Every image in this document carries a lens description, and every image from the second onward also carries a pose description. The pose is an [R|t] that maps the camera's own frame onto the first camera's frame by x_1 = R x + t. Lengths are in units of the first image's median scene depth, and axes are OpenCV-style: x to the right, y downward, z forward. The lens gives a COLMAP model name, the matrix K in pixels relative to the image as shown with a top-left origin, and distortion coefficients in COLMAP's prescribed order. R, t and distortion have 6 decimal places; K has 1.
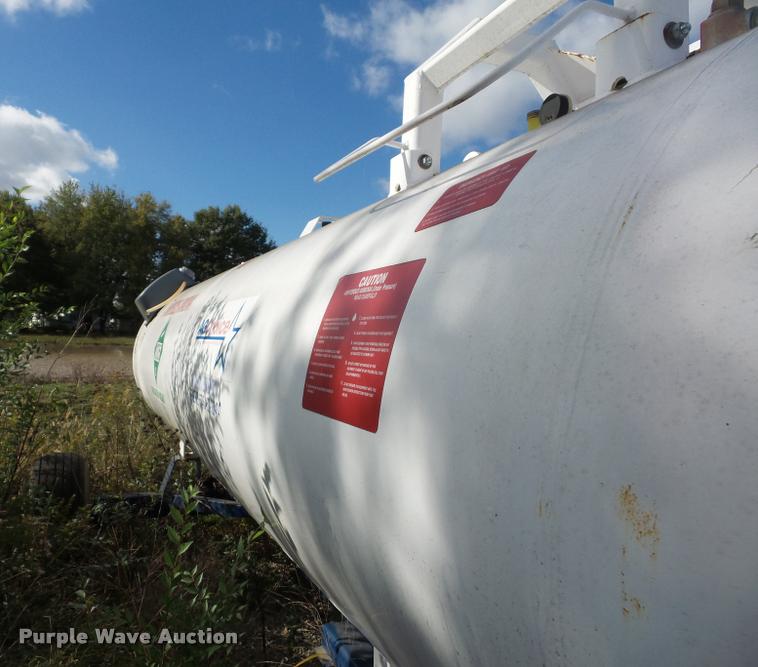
lens RADIAL K [[587.9, 0, 311.2], [0, 587.9, 333.6], [0, 0, 1]] dist [-0.036477, 0.054517]
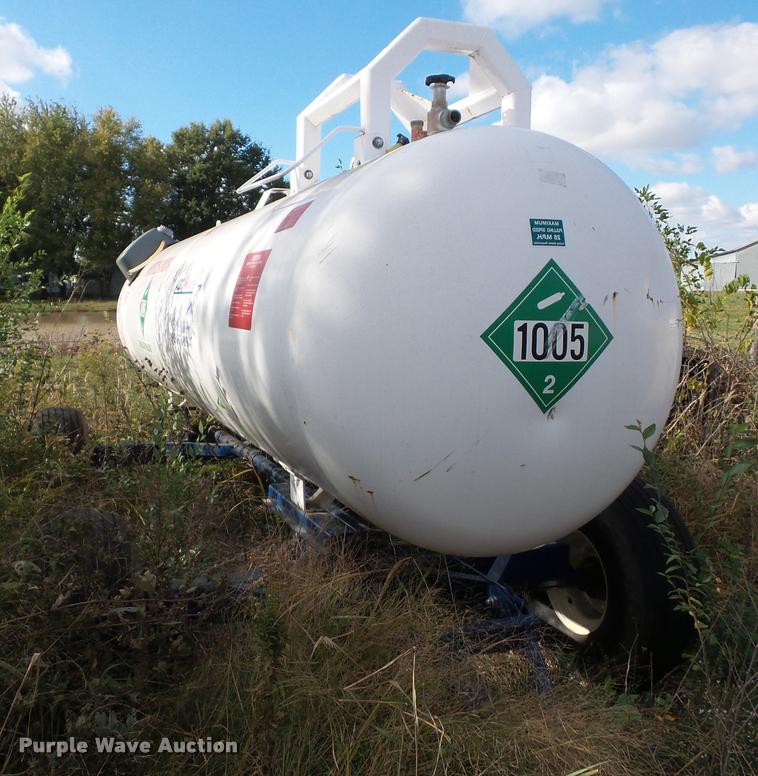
lens RADIAL K [[947.6, 0, 342.3], [0, 947.6, 389.0], [0, 0, 1]] dist [0.022975, 0.011323]
pose [[0.998664, -0.034138, -0.038789, 0.175178], [0.038035, 0.993783, 0.104632, 0.008154], [0.034976, -0.105967, 0.993754, -0.766662]]
